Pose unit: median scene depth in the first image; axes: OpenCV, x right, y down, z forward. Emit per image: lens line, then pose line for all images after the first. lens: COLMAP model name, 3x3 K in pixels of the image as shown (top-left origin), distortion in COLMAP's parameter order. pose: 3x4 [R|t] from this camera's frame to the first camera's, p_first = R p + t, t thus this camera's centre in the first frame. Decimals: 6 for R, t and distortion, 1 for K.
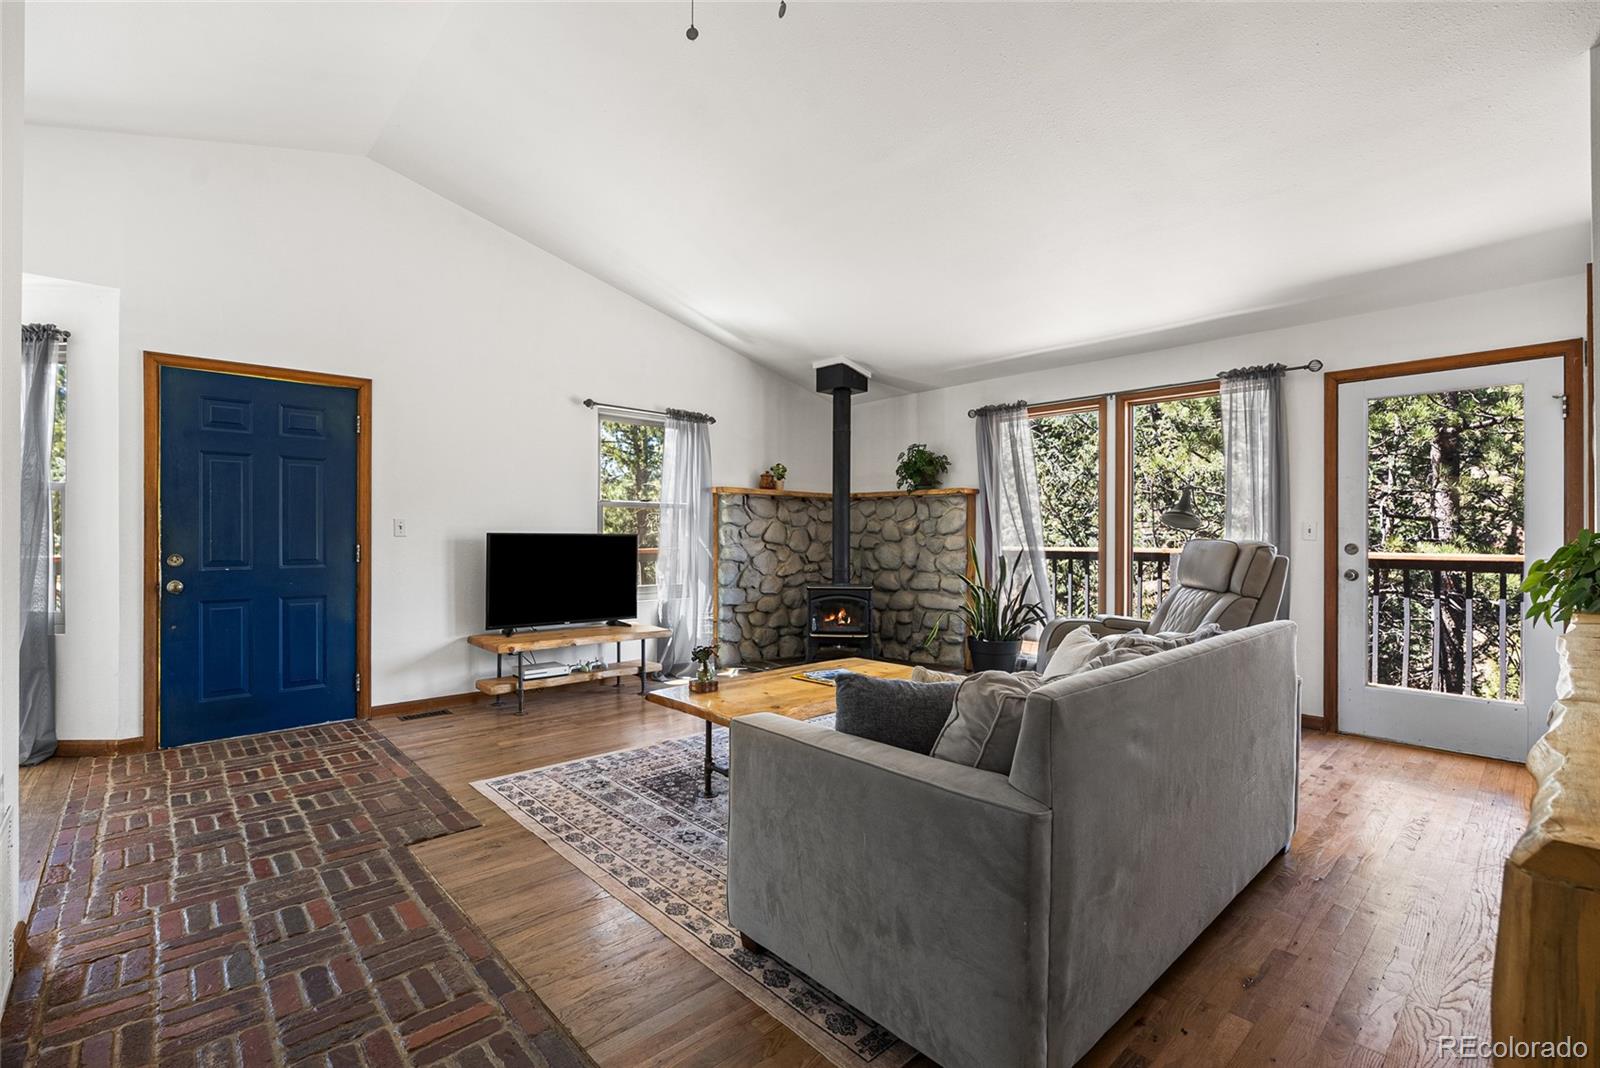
lens RADIAL K [[718.9, 0, 800.0], [0, 718.9, 534.0], [0, 0, 1]] dist [-0.023325, -0.000027]
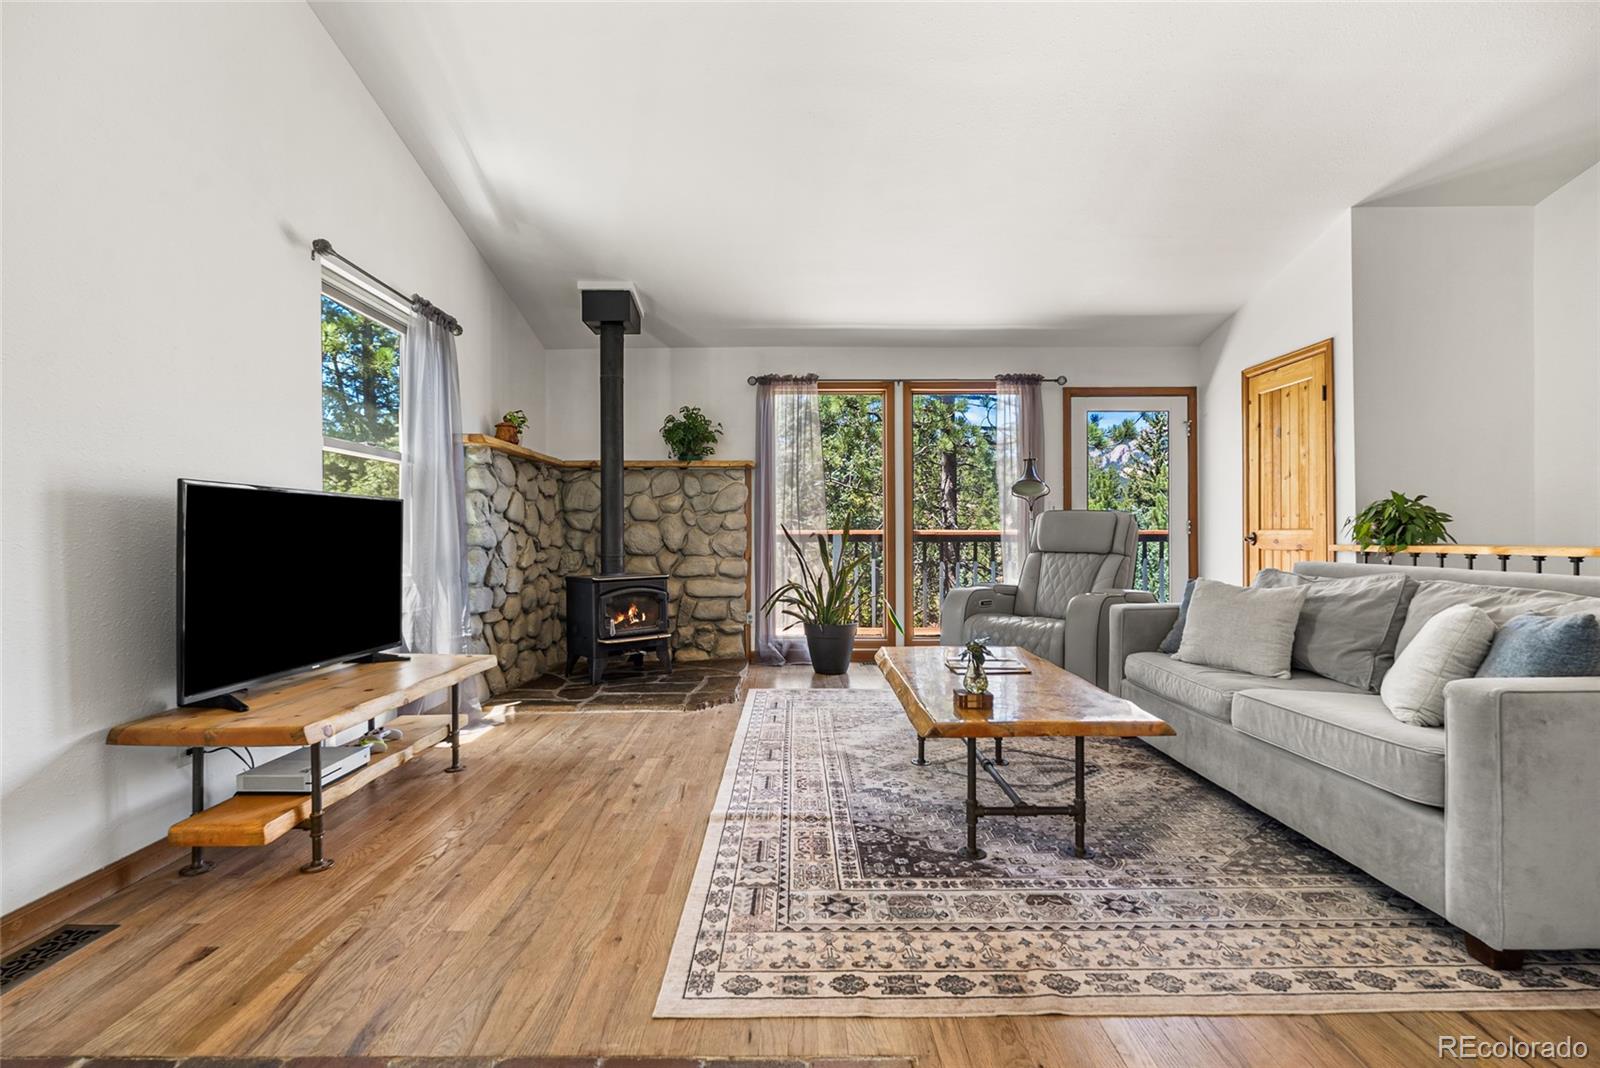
lens RADIAL K [[714.1, 0, 796.1], [0, 714.1, 532.0], [0, 0, 1]] dist [-0.007090, 0.000048]
pose [[0.674535, -0.003909, 0.738233, -0.456155], [0.004805, 0.999988, 0.000905, 0.028929], [-0.738228, 0.002936, 0.674545, 0.394933]]
